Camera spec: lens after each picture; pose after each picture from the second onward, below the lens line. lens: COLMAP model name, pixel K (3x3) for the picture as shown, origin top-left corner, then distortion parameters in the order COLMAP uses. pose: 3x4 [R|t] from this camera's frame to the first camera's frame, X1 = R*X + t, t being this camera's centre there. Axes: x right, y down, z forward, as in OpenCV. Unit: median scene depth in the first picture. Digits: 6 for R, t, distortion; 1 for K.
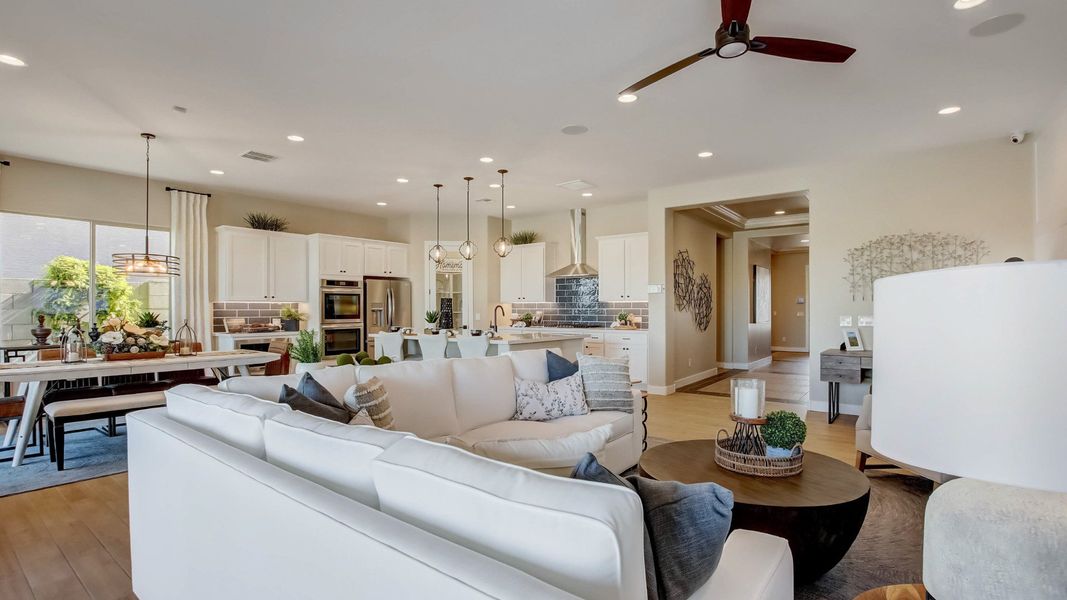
lens RADIAL K [[498.4, 0, 532.9], [0, 498.4, 306.7], [0, 0, 1]] dist [-0.023629, -0.000738]
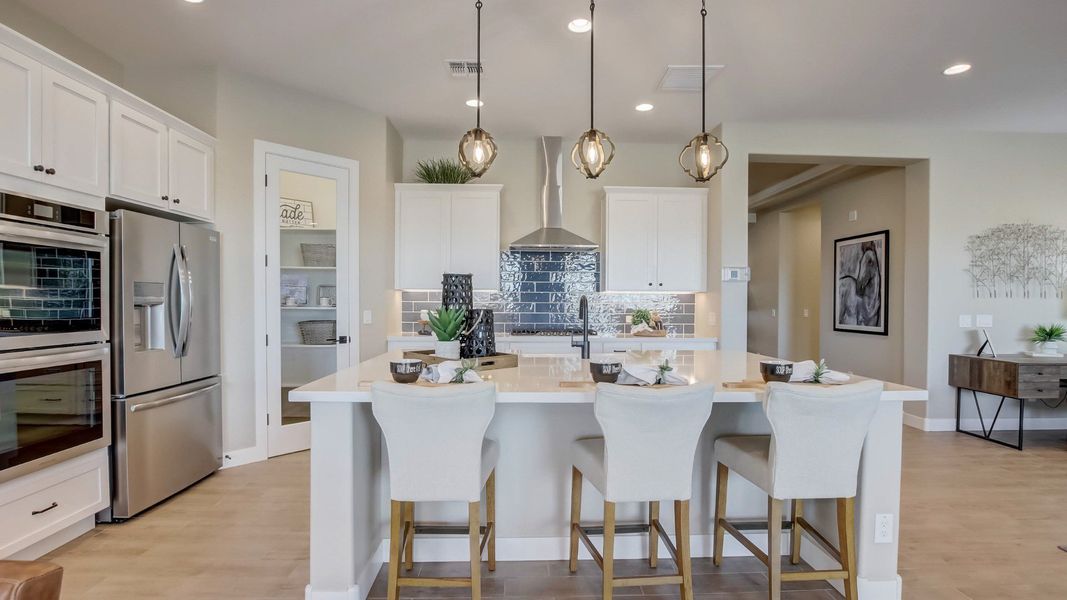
lens RADIAL K [[498.4, 0, 532.9], [0, 498.4, 306.7], [0, 0, 1]] dist [-0.023629, -0.000738]
pose [[0.775364, -0.000506, 0.631515, -0.350647], [-0.010896, 0.999840, 0.014179, 0.001352], [-0.631421, -0.017875, 0.775234, 0.618013]]
